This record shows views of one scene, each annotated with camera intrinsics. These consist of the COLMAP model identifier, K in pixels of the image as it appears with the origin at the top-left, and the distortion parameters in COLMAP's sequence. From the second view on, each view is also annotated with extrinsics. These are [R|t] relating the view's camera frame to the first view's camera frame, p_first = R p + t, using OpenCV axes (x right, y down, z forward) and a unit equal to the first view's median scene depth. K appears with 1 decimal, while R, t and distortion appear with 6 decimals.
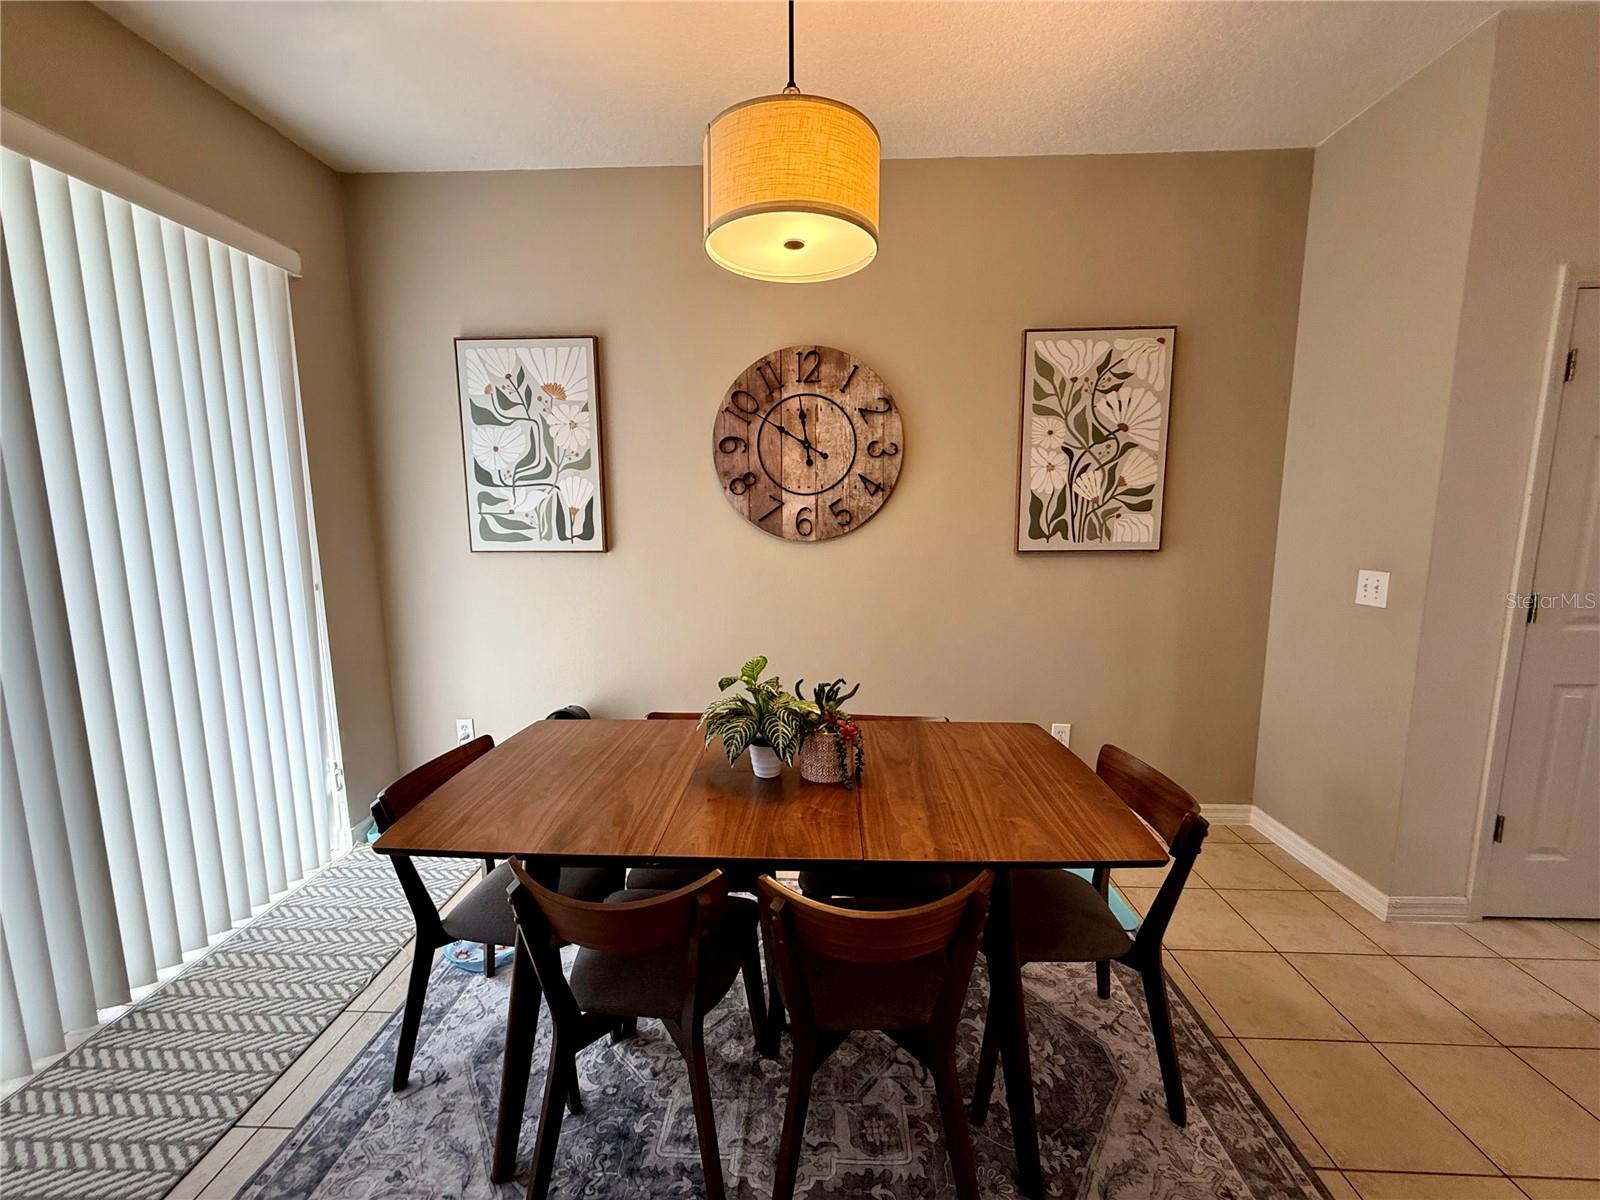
lens RADIAL K [[639.8, 0, 798.3], [0, 639.8, 596.1], [0, 0, 1]] dist [0.002117, 0.000331]
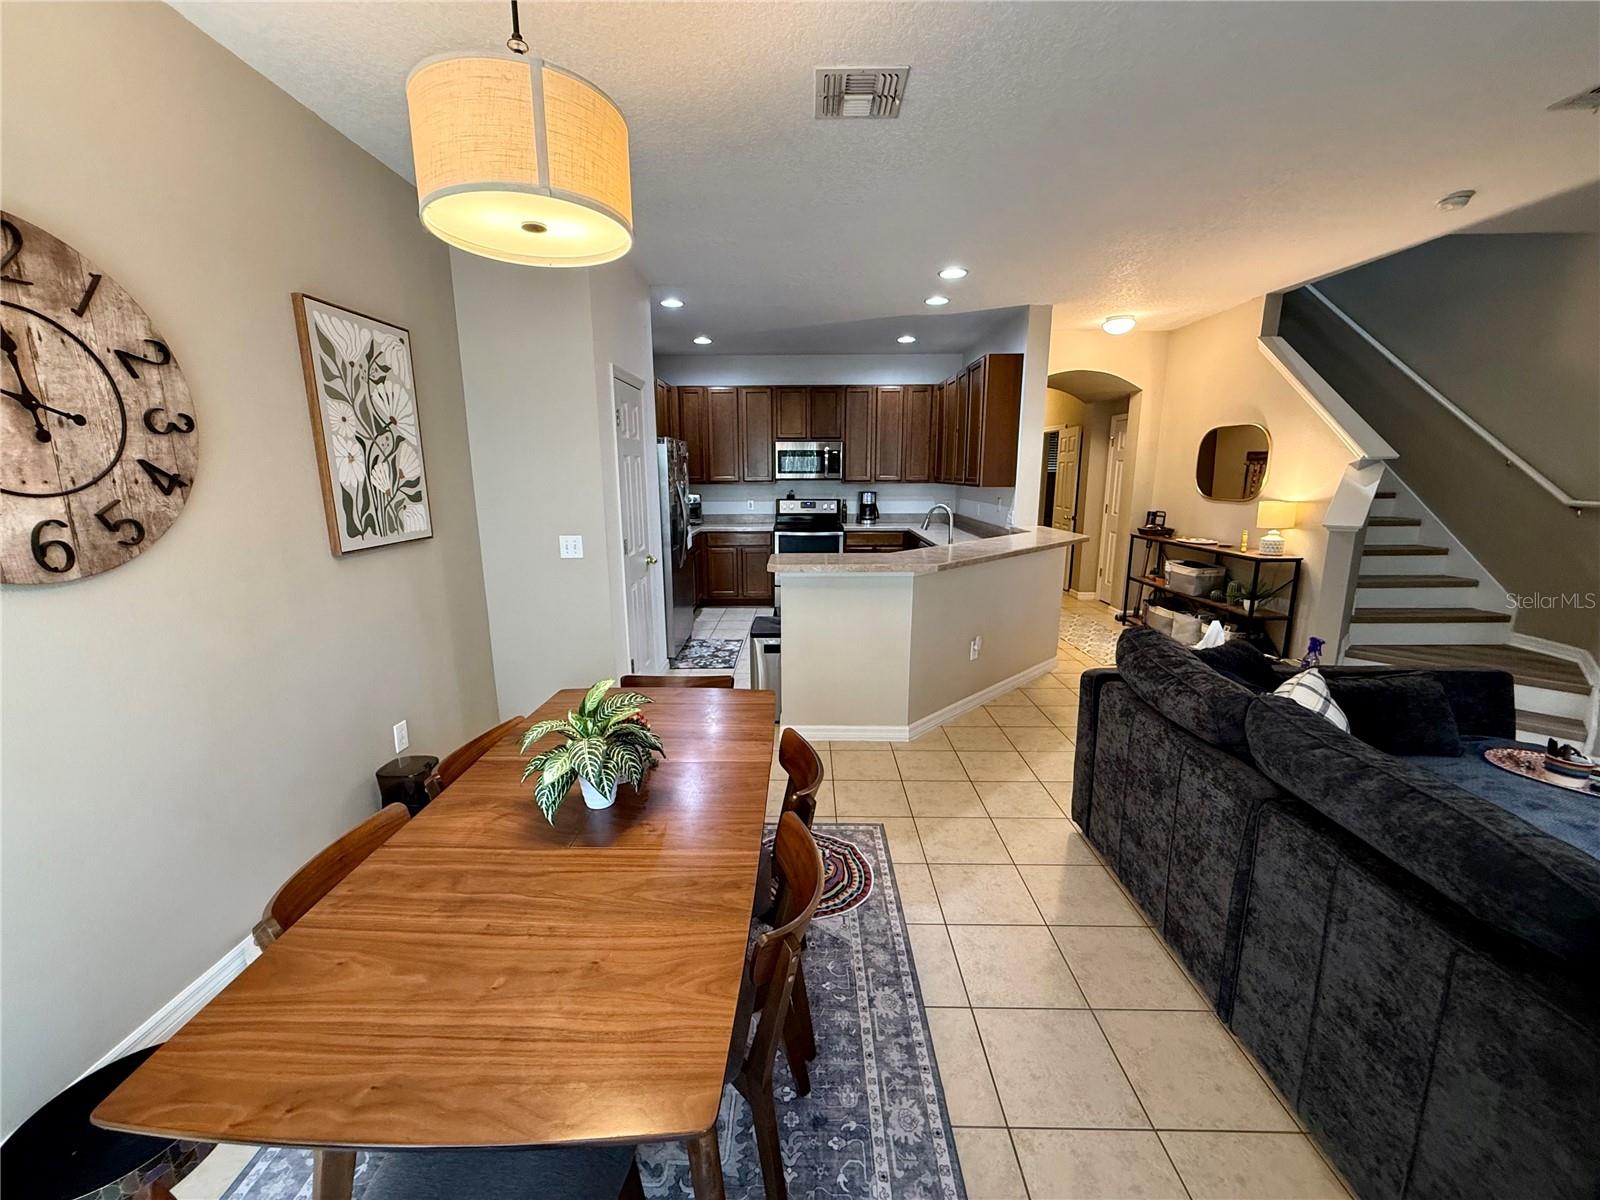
lens RADIAL K [[639.8, 0, 796.7], [0, 639.8, 600.2], [0, 0, 1]] dist [0.002117, 0.000331]
pose [[-0.022166, -0.192001, 0.981144, -0.557573], [0.141013, 0.970974, 0.193196, -0.090824], [-0.989760, 0.142636, 0.005552, 0.394296]]
